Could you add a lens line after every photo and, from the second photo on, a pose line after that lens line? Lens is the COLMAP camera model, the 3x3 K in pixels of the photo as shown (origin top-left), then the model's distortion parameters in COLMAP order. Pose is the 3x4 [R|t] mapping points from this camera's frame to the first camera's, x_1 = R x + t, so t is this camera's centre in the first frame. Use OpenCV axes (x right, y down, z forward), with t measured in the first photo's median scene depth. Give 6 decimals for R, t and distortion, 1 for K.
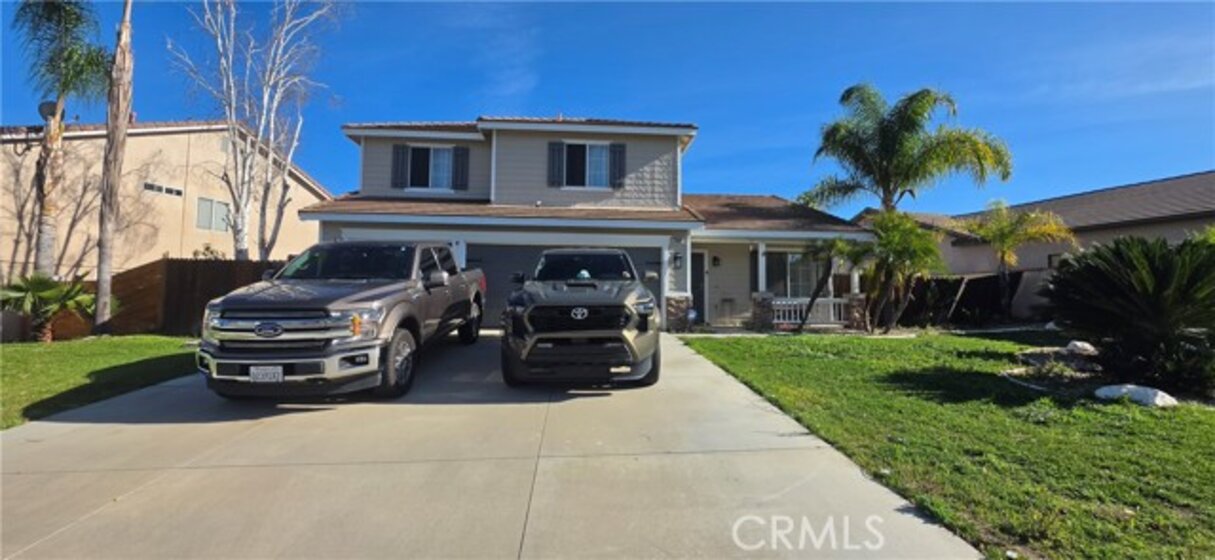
lens RADIAL K [[484.1, 0, 606.6], [0, 484.1, 271.3], [0, 0, 1]] dist [-0.001056, -0.000157]
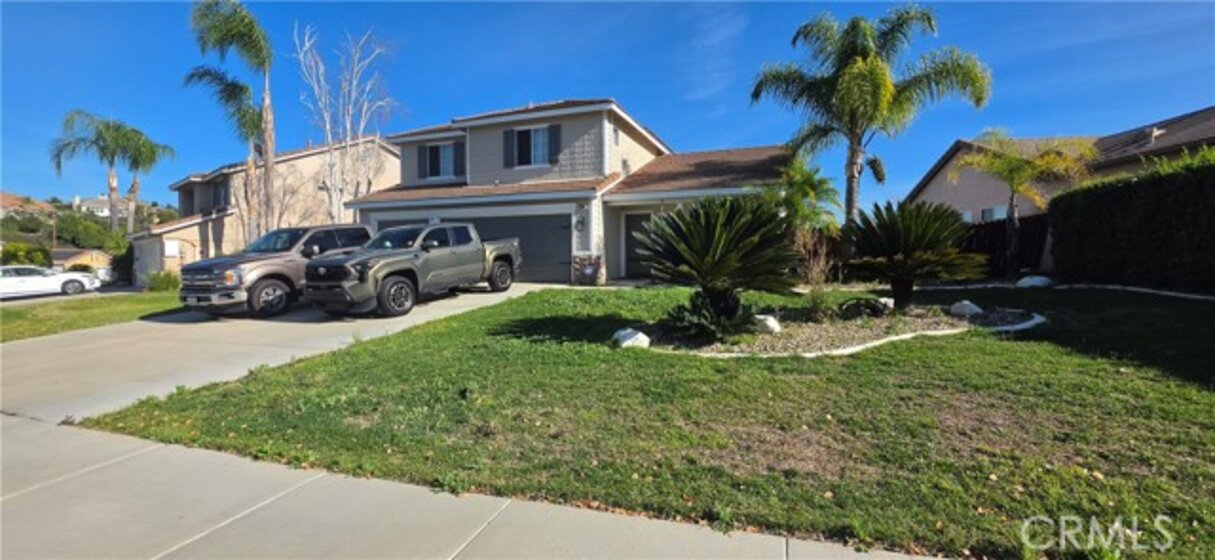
lens RADIAL K [[484.1, 0, 606.6], [0, 484.1, 271.3], [0, 0, 1]] dist [-0.001056, -0.000157]
pose [[0.909651, -0.005018, -0.415342, 0.627087], [0.043194, 0.995649, 0.082572, -0.002523], [0.413121, -0.093052, 0.905910, -0.040569]]
